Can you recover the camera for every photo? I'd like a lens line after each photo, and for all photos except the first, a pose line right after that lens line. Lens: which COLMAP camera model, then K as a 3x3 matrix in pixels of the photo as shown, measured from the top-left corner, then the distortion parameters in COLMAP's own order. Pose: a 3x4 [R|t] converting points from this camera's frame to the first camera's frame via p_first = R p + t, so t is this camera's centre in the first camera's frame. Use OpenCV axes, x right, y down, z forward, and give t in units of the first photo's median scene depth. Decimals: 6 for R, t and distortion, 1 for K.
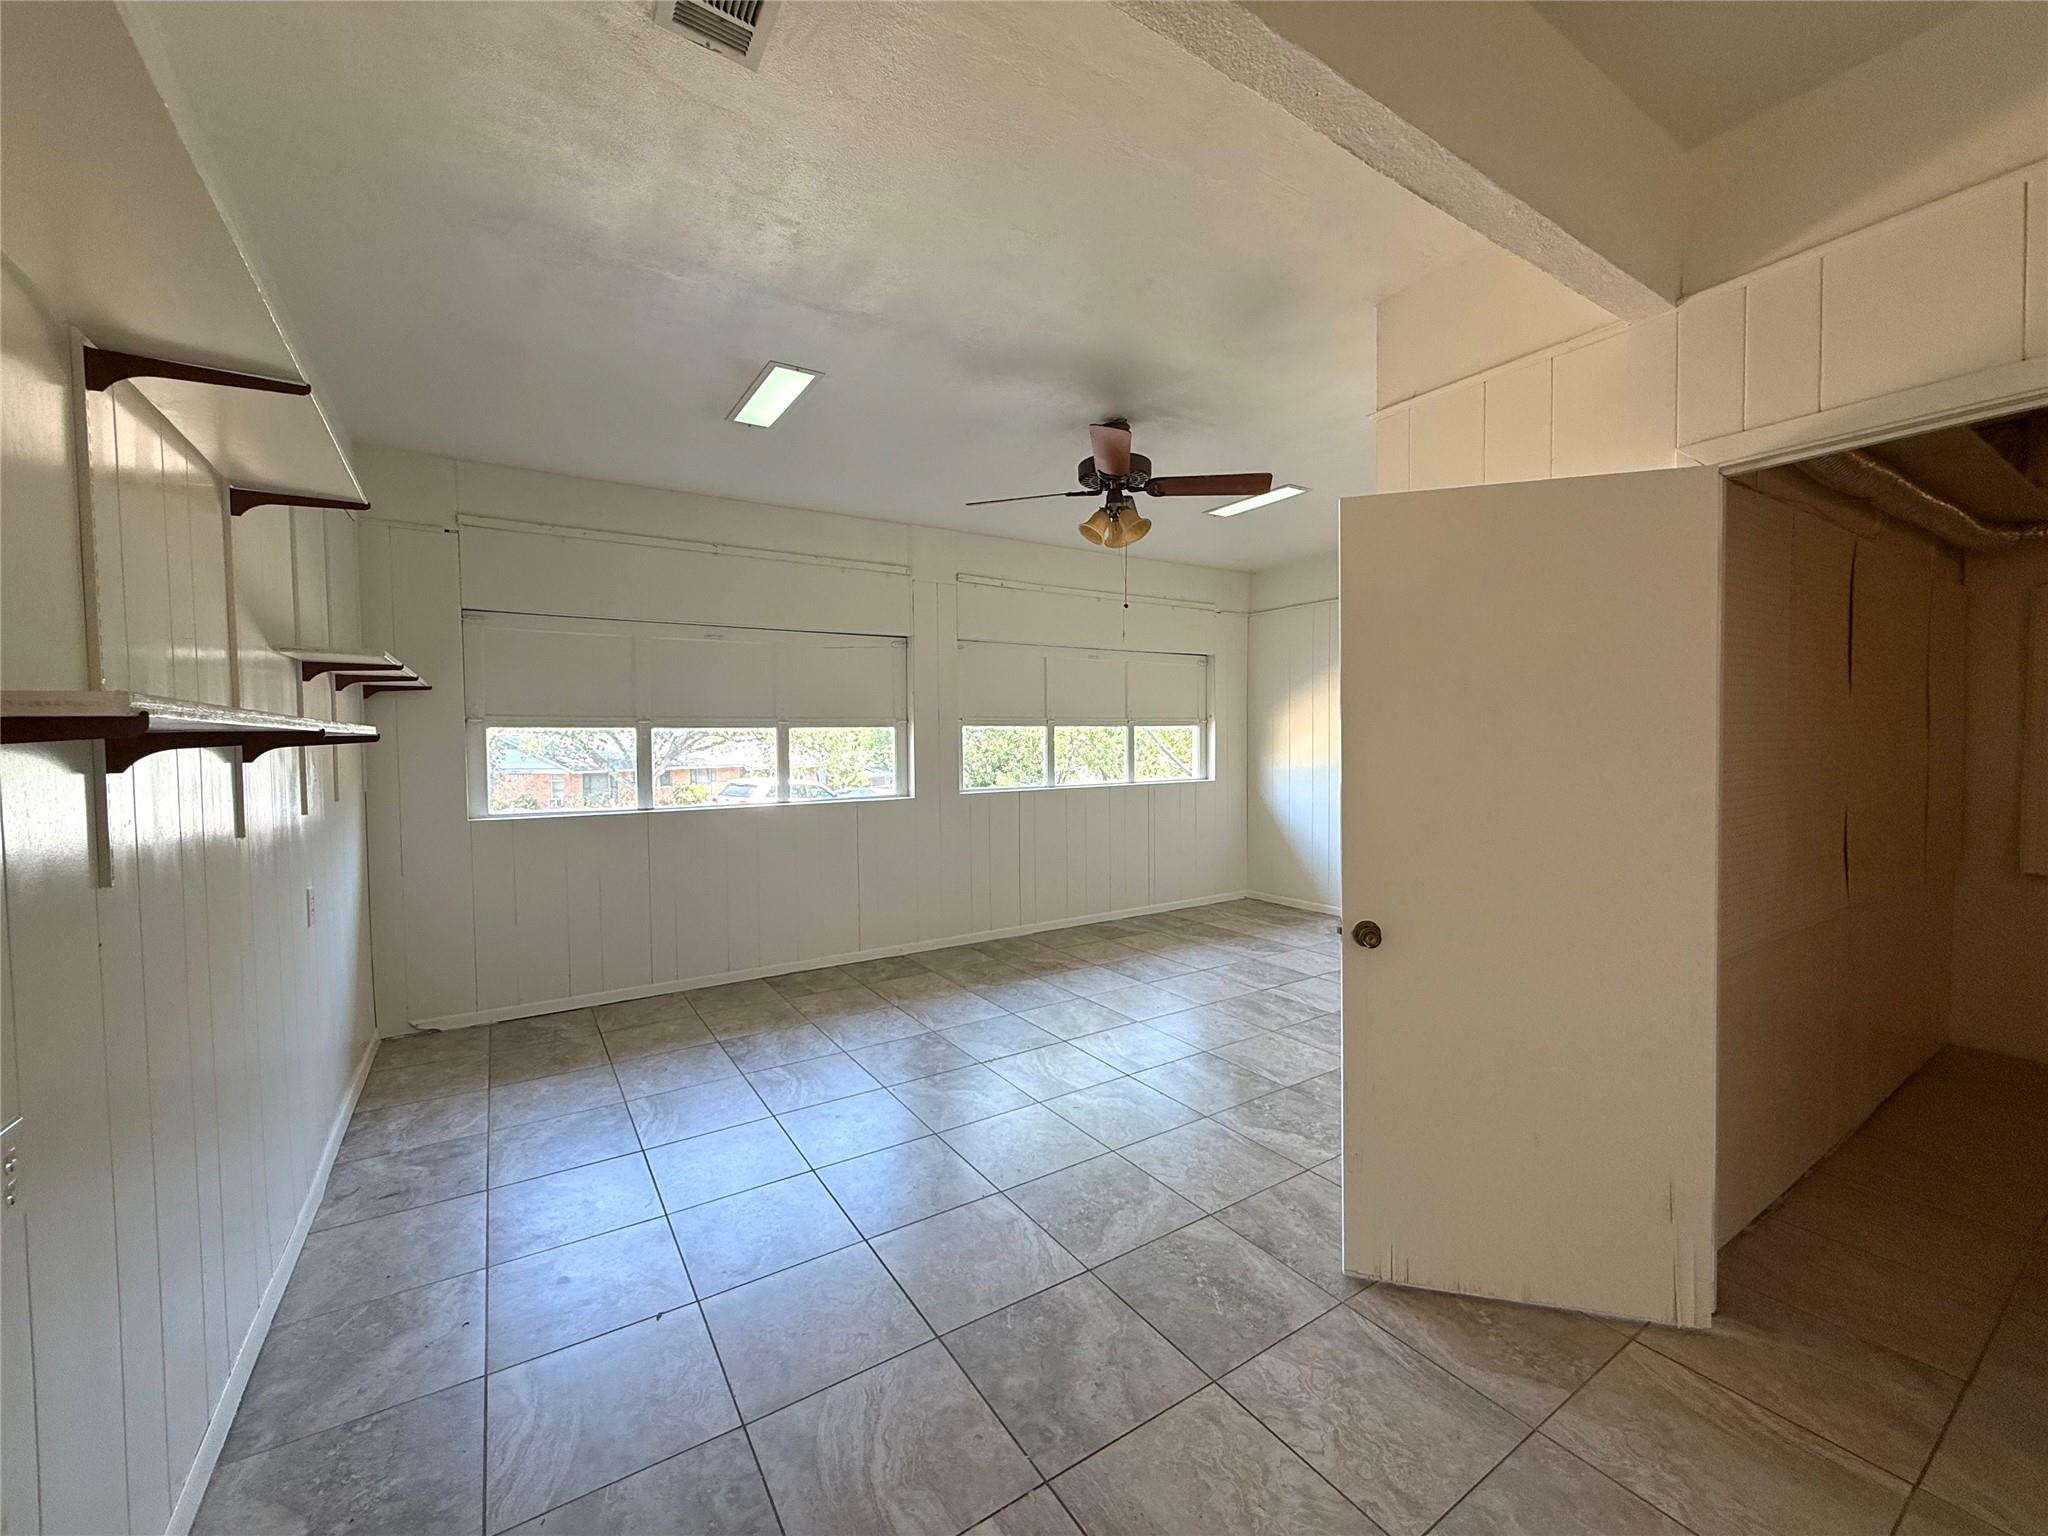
lens RADIAL K [[815.8, 0, 1022.5], [0, 815.8, 765.0], [0, 0, 1]] dist [-0.001838, 0.000559]
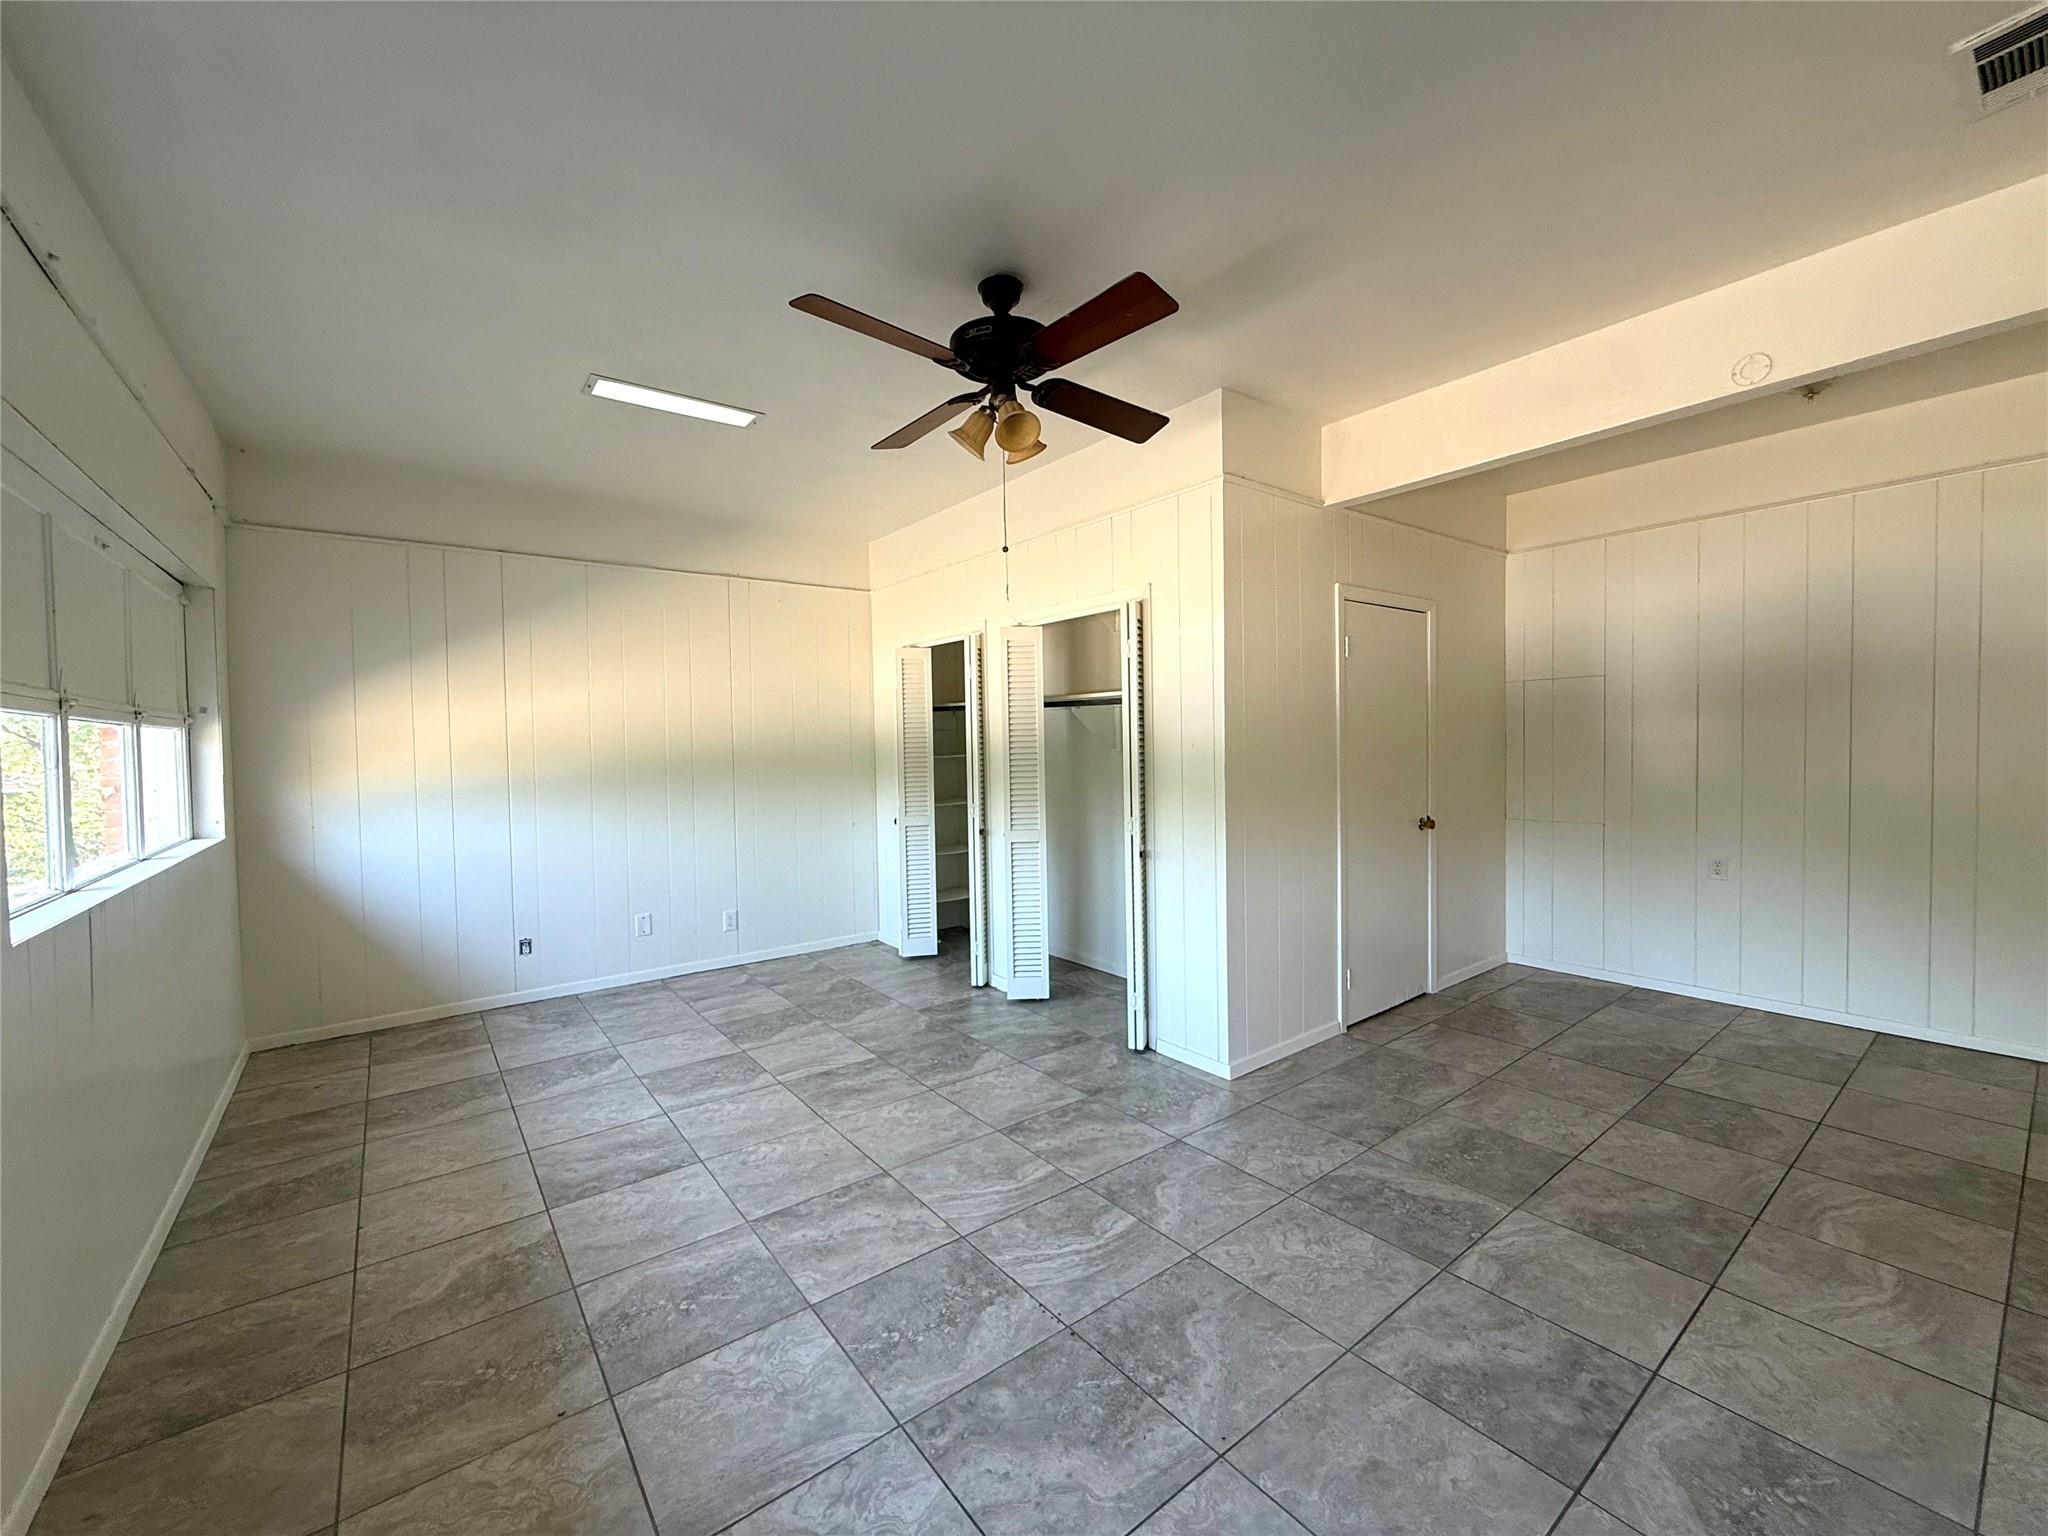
lens RADIAL K [[815.8, 0, 1014.7], [0, 815.8, 764.0], [0, 0, 1]] dist [-0.001838, 0.000559]
pose [[-0.077068, -0.016322, 0.996892, -0.639197], [0.052012, 0.998439, 0.020368, -0.025176], [-0.995668, 0.053420, -0.076099, 1.156552]]
